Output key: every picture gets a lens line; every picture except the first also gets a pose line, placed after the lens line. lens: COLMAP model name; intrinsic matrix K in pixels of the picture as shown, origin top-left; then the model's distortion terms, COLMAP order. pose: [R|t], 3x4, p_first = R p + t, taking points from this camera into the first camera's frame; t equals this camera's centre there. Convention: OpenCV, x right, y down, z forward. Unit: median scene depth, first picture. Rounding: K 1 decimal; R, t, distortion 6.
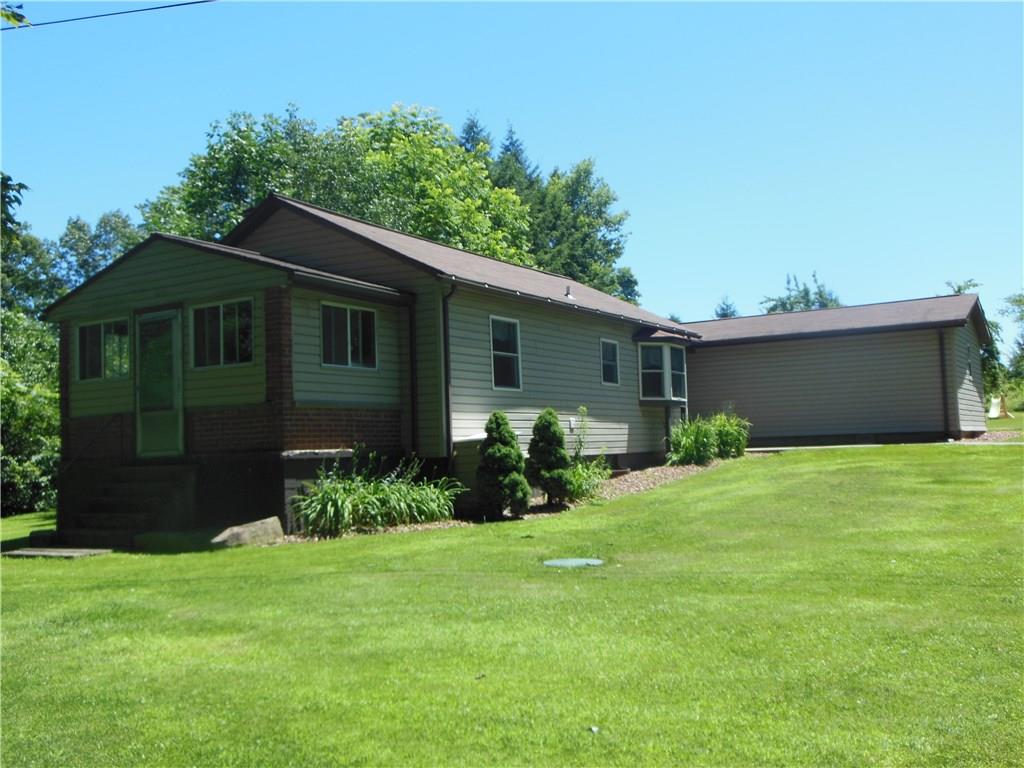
lens RADIAL K [[1005.5, 0, 512.1], [0, 1005.5, 383.7], [0, 0, 1]] dist [-0.049897, 0.000000]
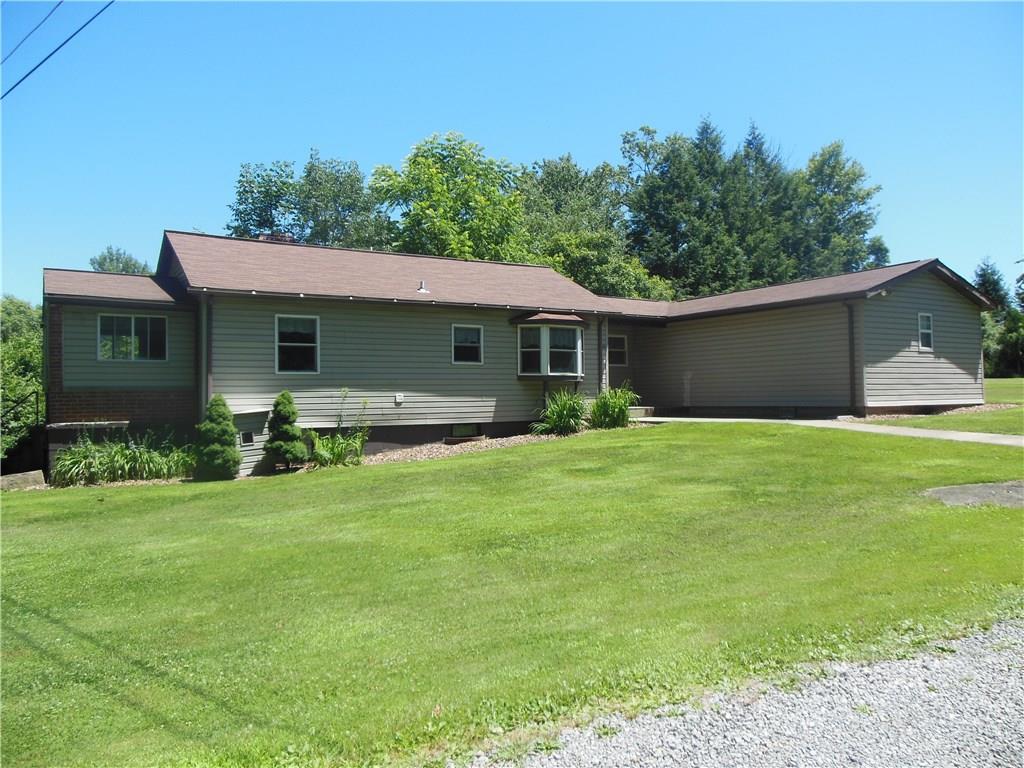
lens RADIAL K [[772.2, 0, 512.9], [0, 772.2, 384.9], [0, 0, 1]] dist [-0.037011, 0.029989]
pose [[0.892881, 0.009271, -0.450198, 0.546711], [0.017190, 0.998357, 0.054654, -0.022429], [0.449965, -0.056539, 0.891255, 0.223238]]
